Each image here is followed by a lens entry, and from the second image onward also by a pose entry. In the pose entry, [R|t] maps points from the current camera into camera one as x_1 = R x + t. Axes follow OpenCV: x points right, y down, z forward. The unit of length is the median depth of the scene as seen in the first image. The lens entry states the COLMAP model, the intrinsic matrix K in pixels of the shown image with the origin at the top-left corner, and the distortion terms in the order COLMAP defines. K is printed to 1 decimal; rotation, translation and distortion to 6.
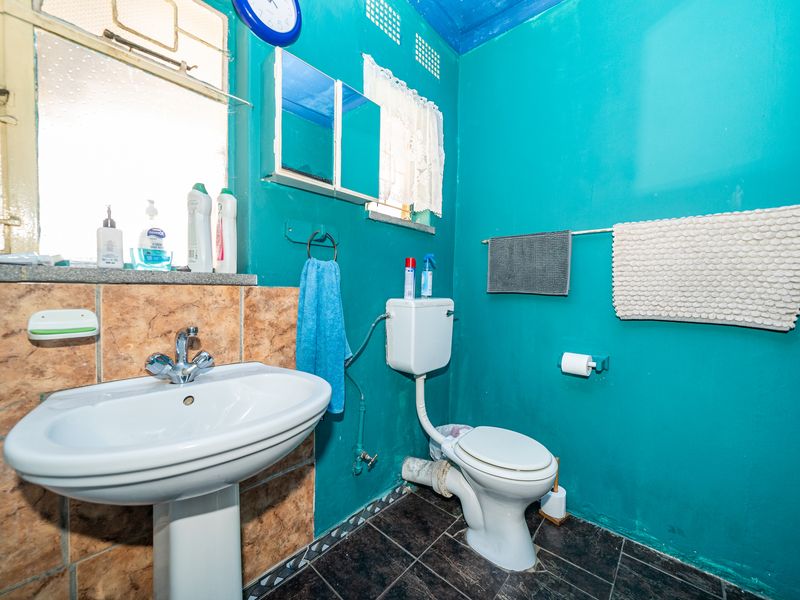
lens RADIAL K [[319.7, 0, 396.9], [0, 319.7, 298.9], [0, 0, 1]] dist [-0.001997, -0.000186]
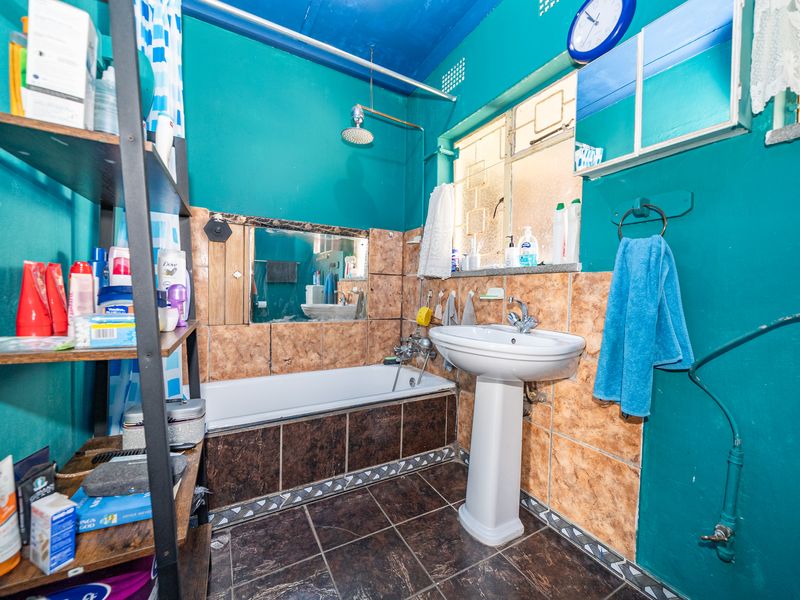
lens RADIAL K [[319.7, 0, 396.9], [0, 319.7, 298.9], [0, 0, 1]] dist [-0.001997, -0.000186]
pose [[-0.318821, -0.005384, -0.947800, 0.933466], [-0.062139, 0.997951, 0.015233, 0.086015], [0.945776, 0.063752, -0.318502, 0.757366]]
